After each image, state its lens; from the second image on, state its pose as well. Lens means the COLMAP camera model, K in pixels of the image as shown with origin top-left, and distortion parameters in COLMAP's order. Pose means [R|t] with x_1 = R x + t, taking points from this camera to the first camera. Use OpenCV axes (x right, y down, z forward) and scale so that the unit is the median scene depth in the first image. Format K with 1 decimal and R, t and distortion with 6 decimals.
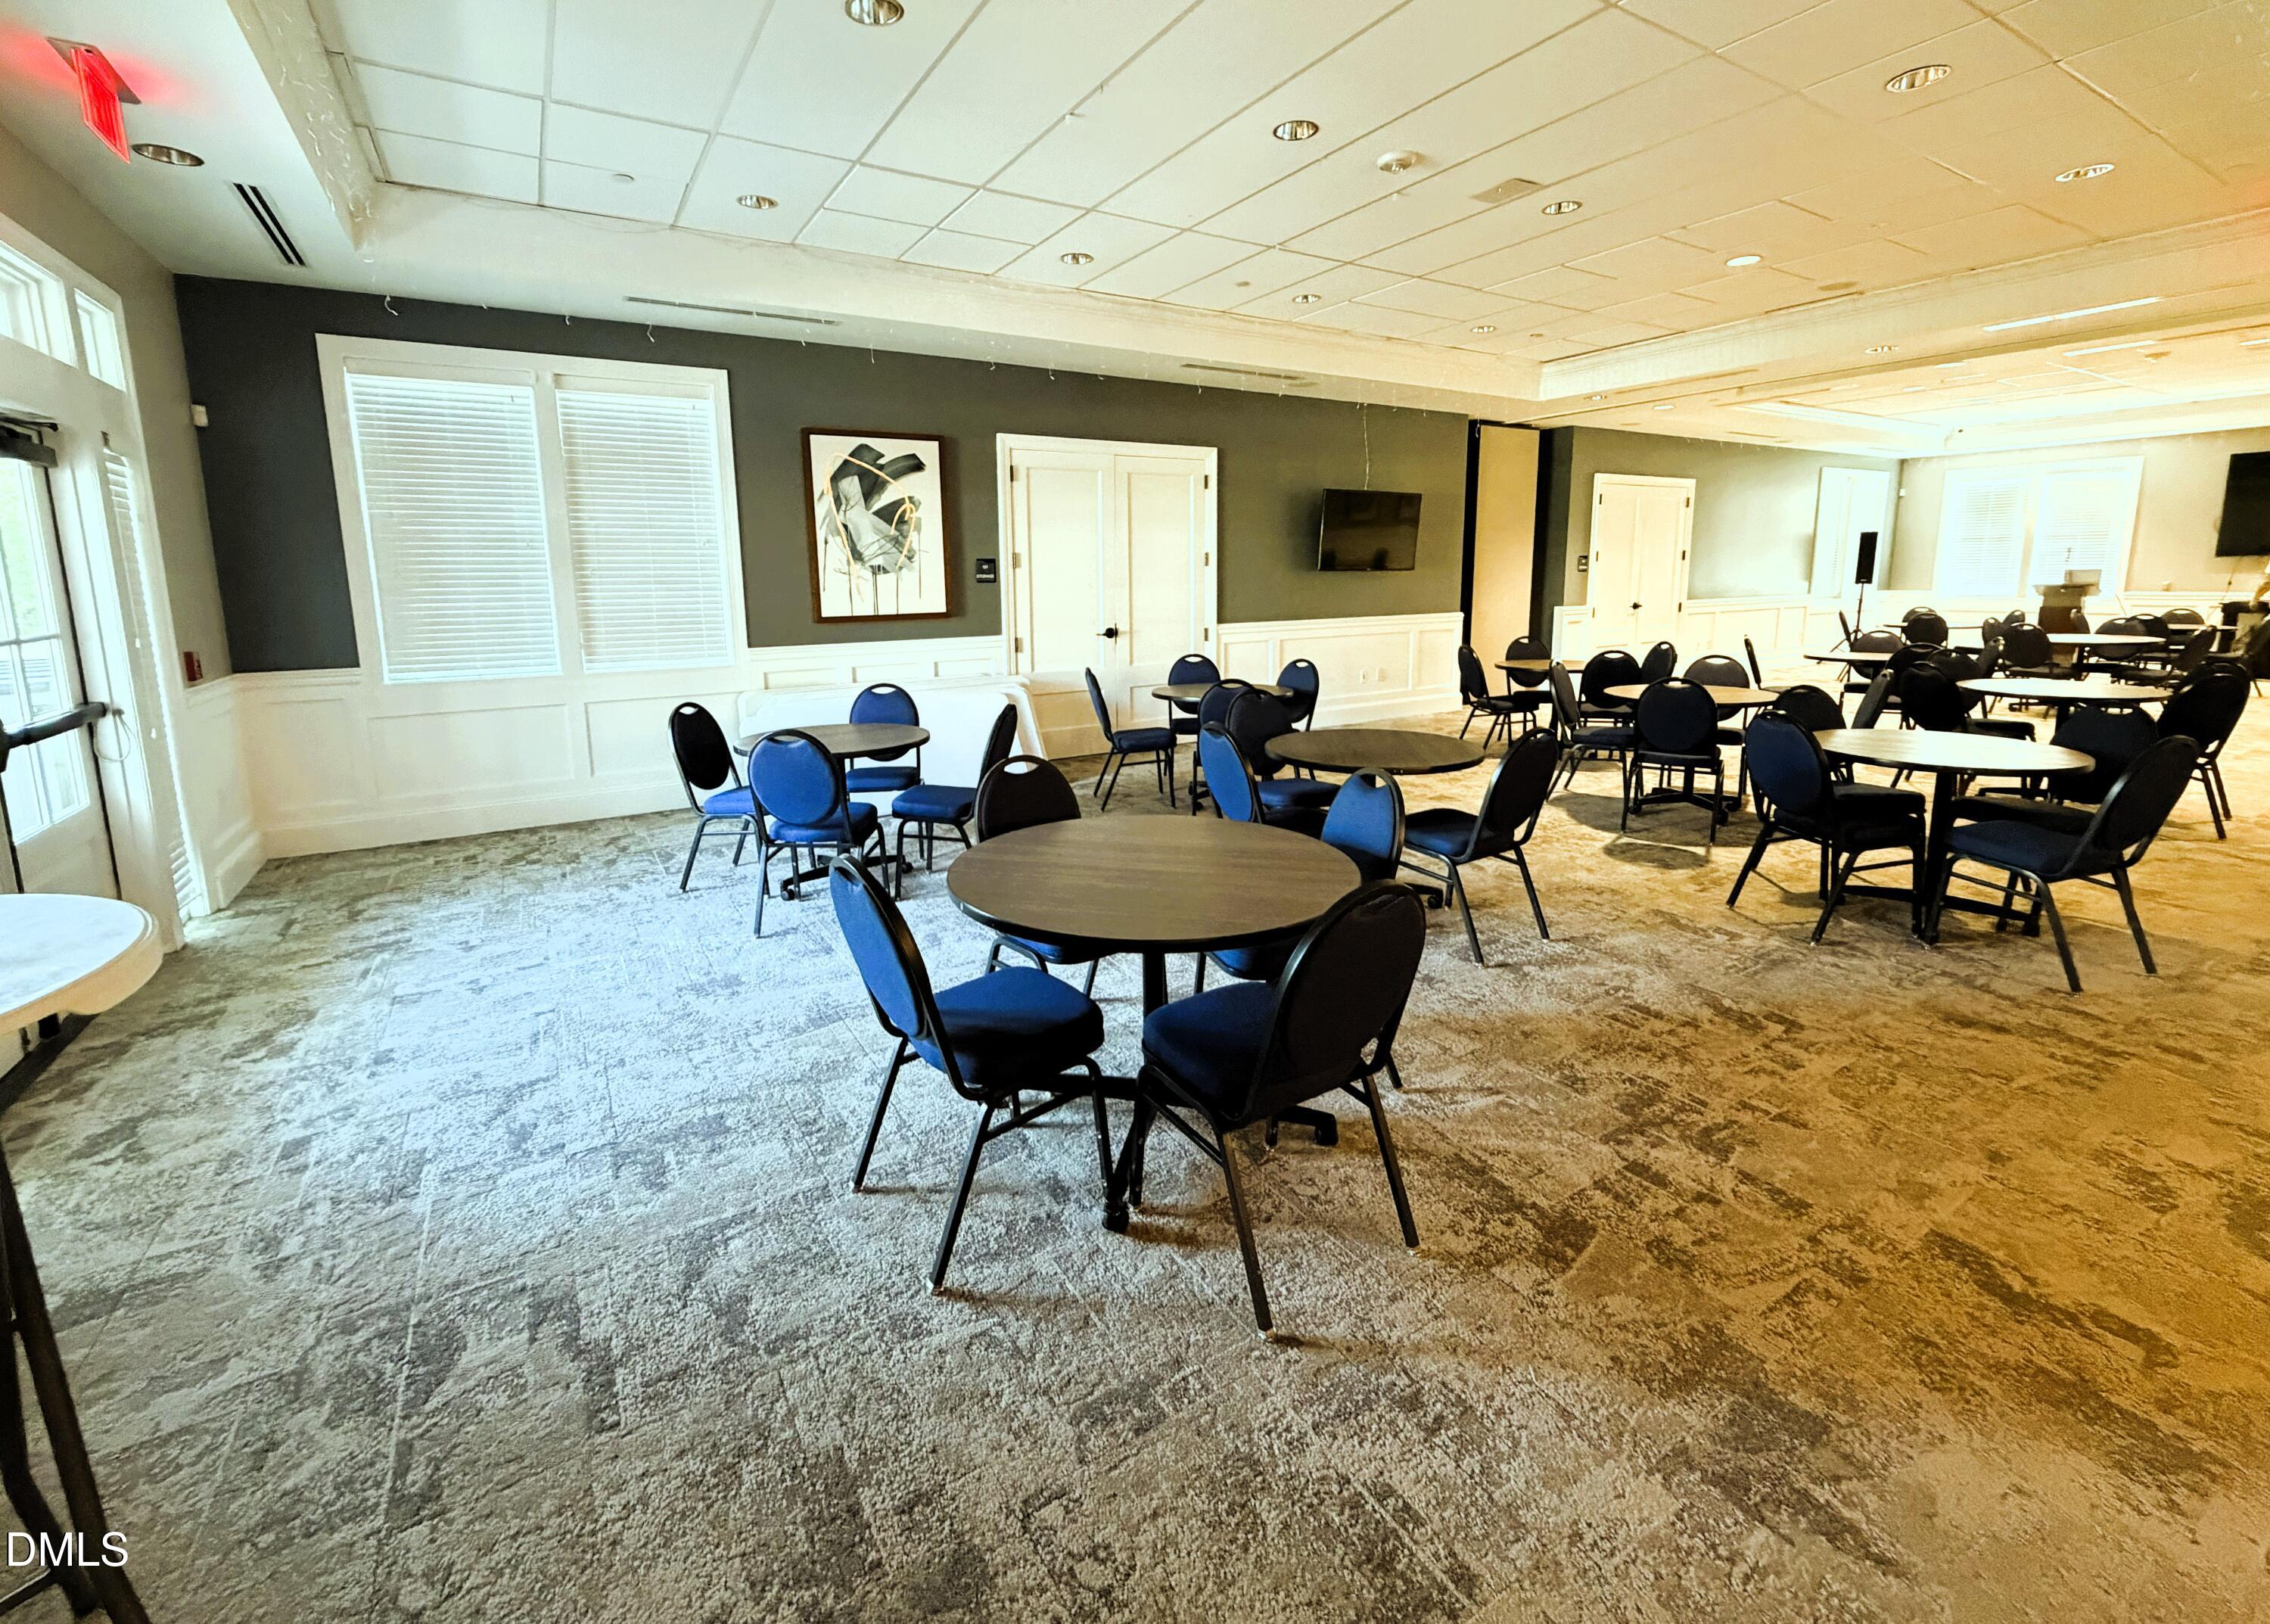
lens RADIAL K [[993.0, 0, 1135.5], [0, 993.0, 726.1], [0, 0, 1]] dist [-0.001436, -0.000085]
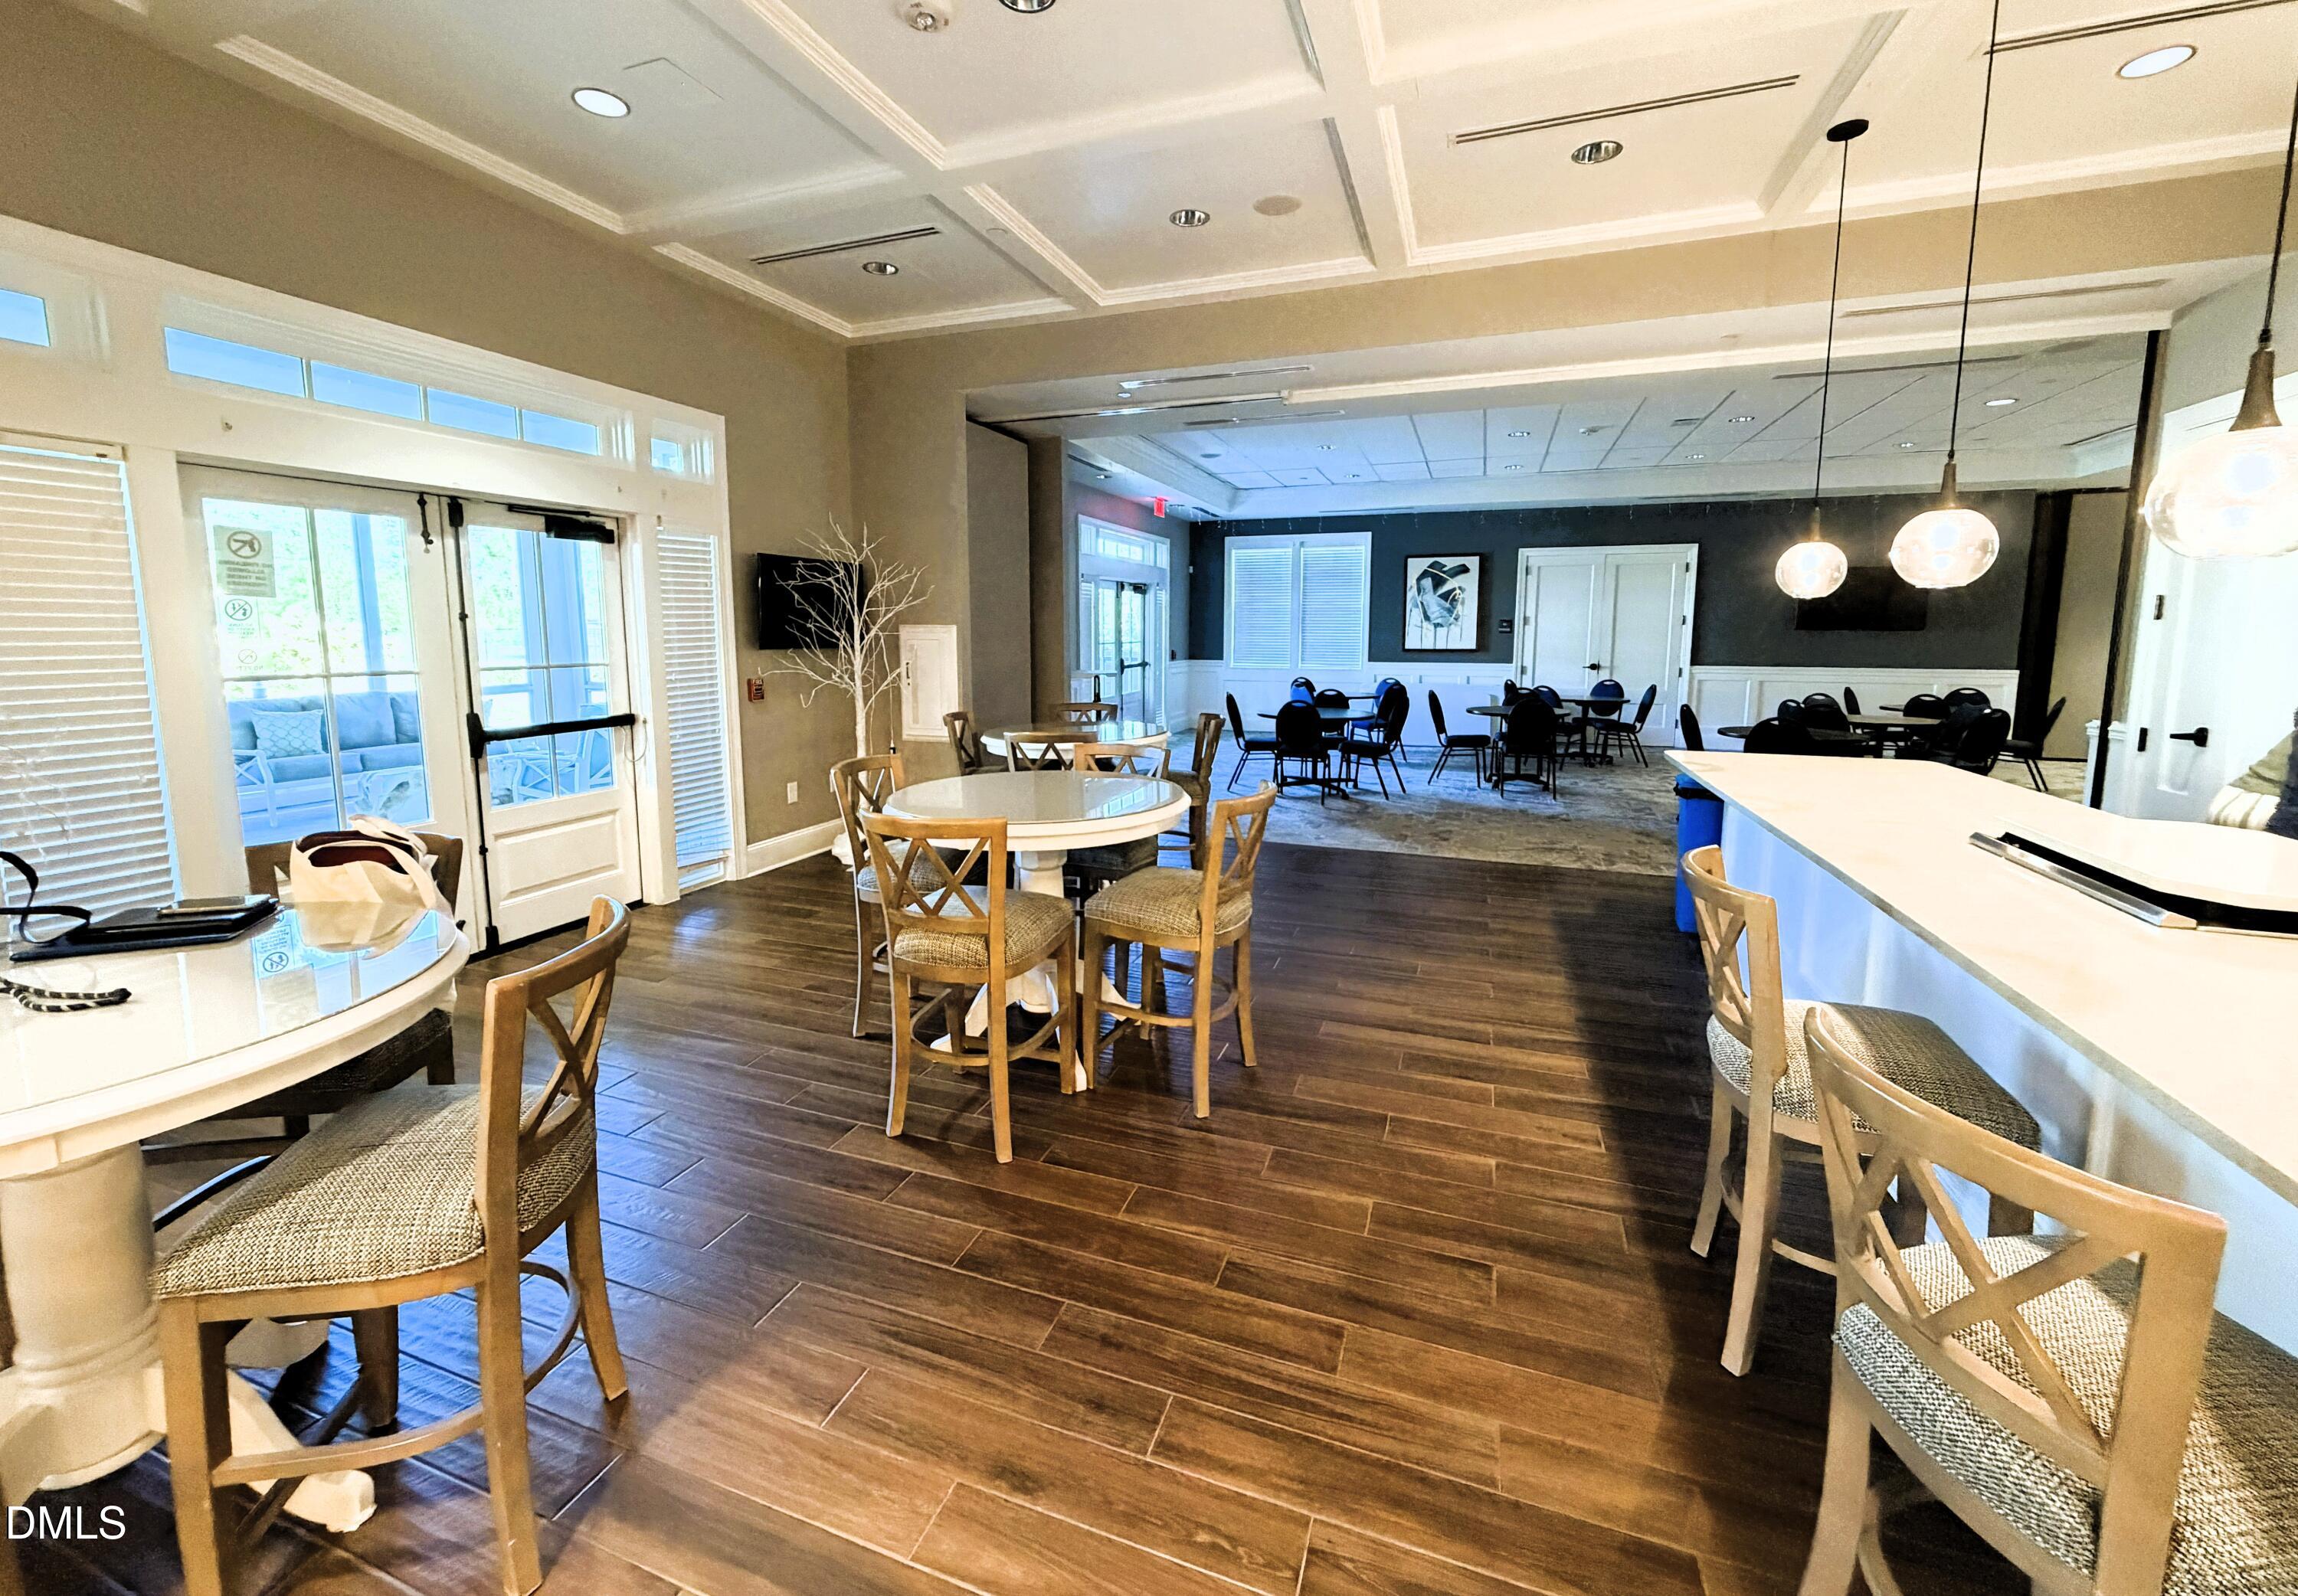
lens RADIAL K [[998.5, 0, 1149.0], [0, 998.5, 798.0], [0, 0, 1]] dist [0.000249, 0.000175]
pose [[0.645638, 0.140898, -0.750533, 0.881322], [-0.126525, 0.988984, 0.076820, 0.095834], [0.753089, 0.045363, 0.656353, -0.677885]]
